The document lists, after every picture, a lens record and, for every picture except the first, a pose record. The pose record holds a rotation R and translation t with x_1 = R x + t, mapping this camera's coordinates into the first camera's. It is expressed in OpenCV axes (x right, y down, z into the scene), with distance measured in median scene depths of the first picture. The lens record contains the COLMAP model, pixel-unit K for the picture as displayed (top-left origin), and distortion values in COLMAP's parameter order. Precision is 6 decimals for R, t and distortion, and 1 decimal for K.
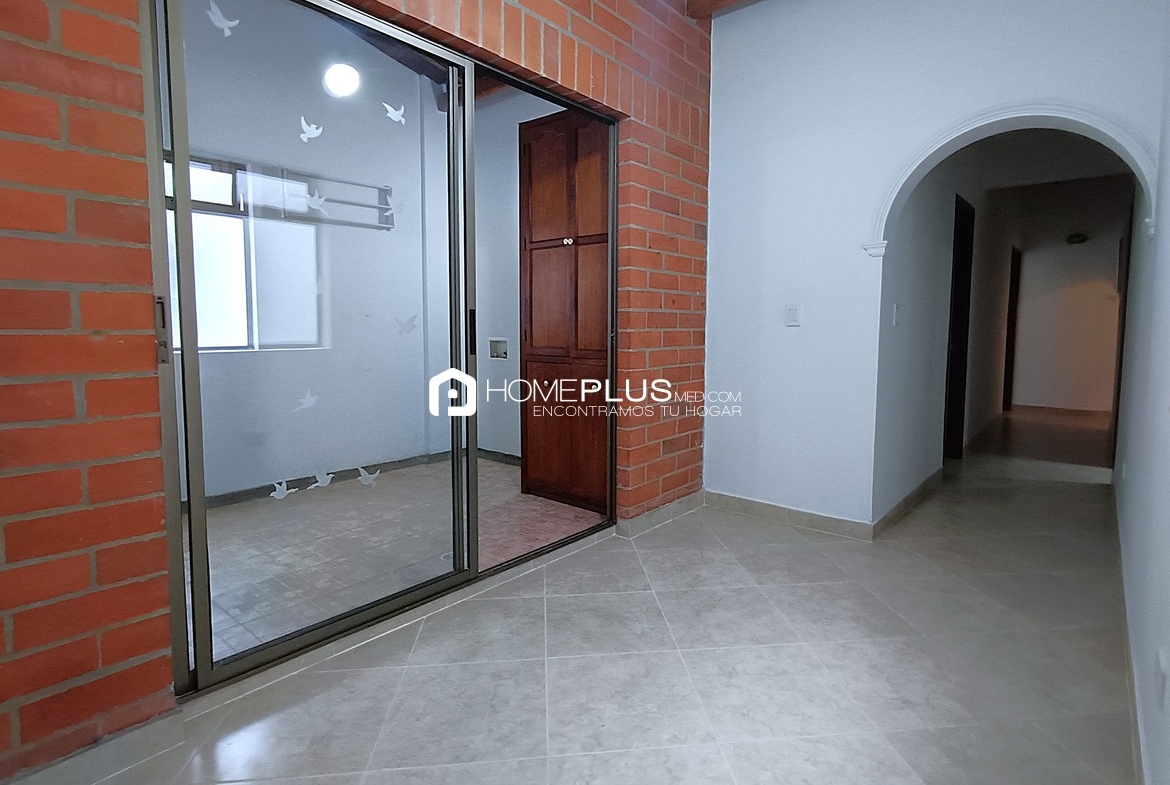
lens RADIAL K [[570.4, 0, 570.3], [0, 570.4, 358.8], [0, 0, 1]] dist [-0.001138, -0.000102]
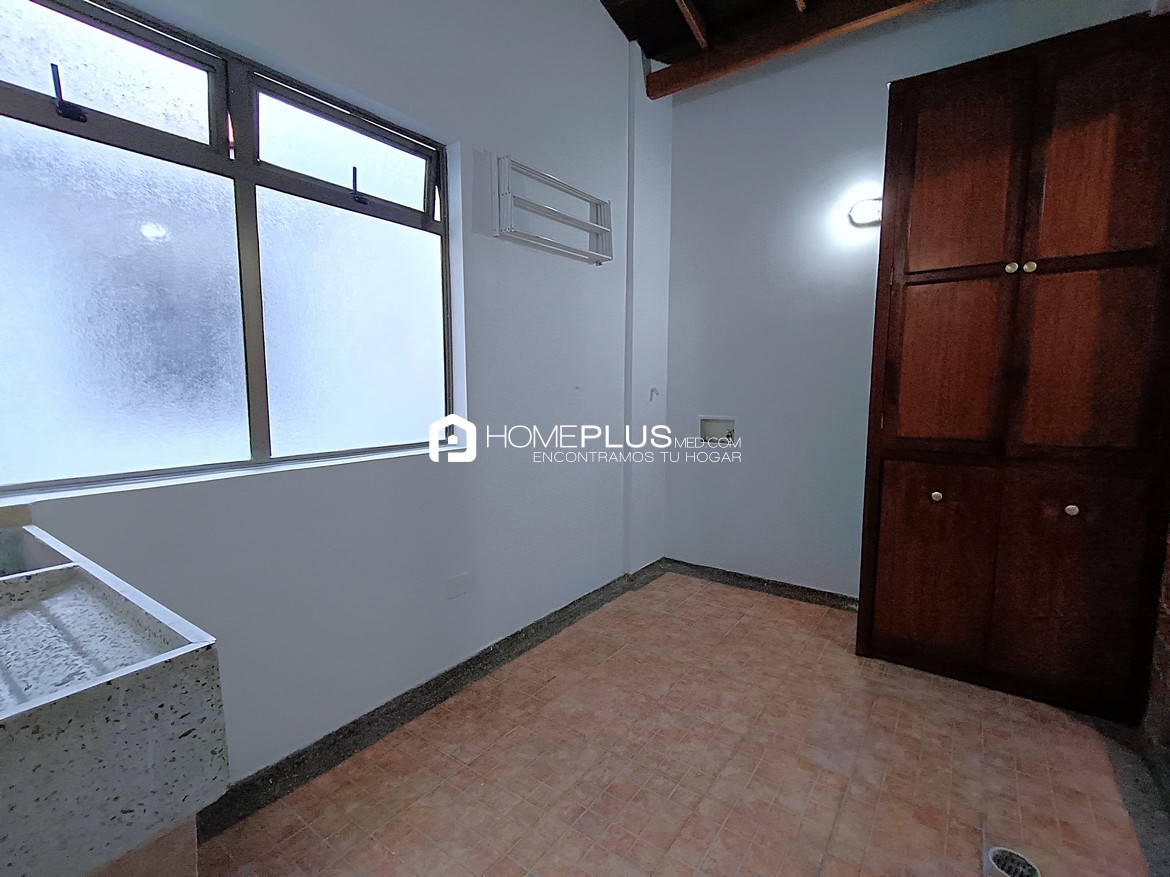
lens RADIAL K [[562.5, 0, 579.6], [0, 562.5, 435.1], [0, 0, 1]] dist [-0.001824, 0.000352]
pose [[0.999040, -0.004566, 0.043574, -0.462888], [0.003492, 0.999689, 0.024695, -0.041475], [-0.043673, -0.024519, 0.998745, 0.389105]]
